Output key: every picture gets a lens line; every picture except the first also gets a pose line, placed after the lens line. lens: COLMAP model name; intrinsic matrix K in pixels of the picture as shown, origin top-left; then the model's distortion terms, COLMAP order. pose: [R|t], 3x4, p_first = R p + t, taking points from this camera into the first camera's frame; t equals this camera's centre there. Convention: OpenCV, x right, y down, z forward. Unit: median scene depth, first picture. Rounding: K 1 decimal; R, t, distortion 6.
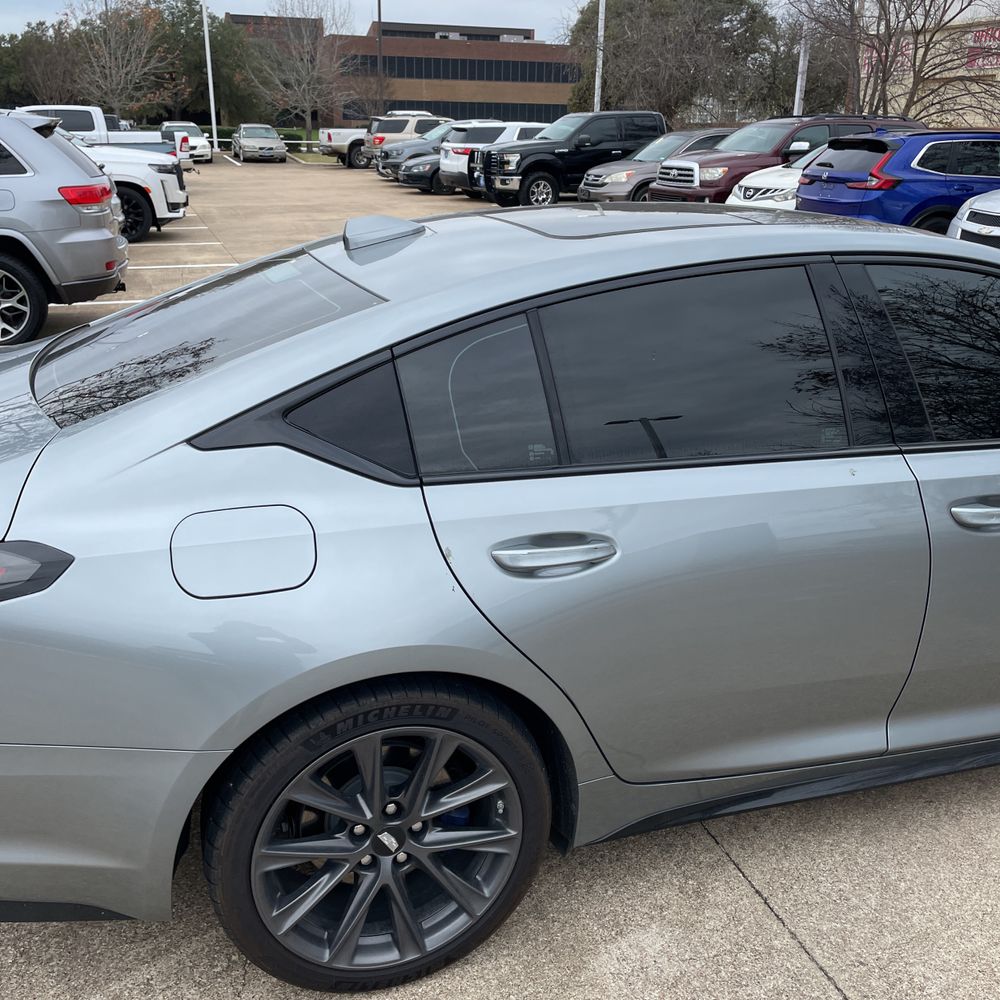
lens RADIAL K [[1015.2, 0, 485.8], [0, 1015.2, 486.8], [0, 0, 1]] dist [0.031985, 0.000000]
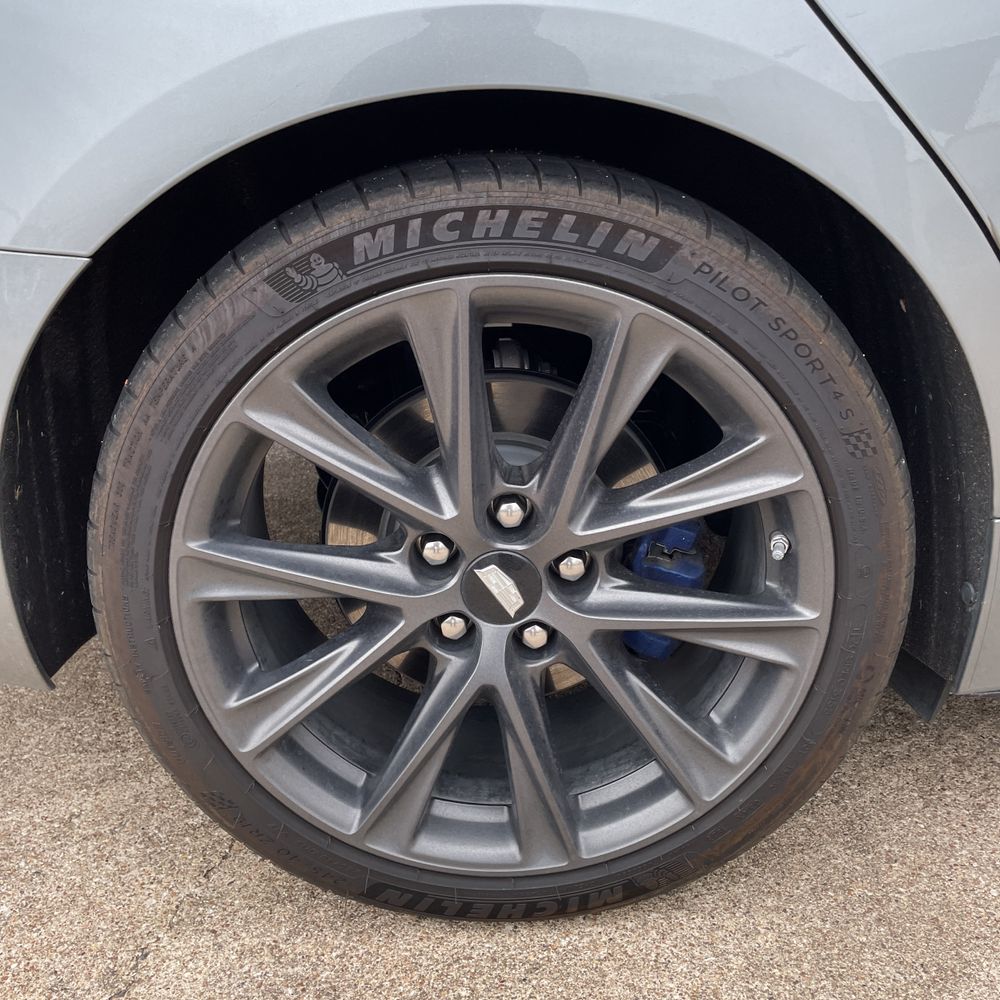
lens RADIAL K [[1015.2, 0, 496.7], [0, 1015.2, 492.7], [0, 0, 1]] dist [0.031985, 0.000000]
pose [[0.950065, 0.075832, -0.302699, 0.026288], [-0.062265, 0.996585, 0.054235, 0.253783], [0.305778, -0.032679, 0.951542, 0.530176]]
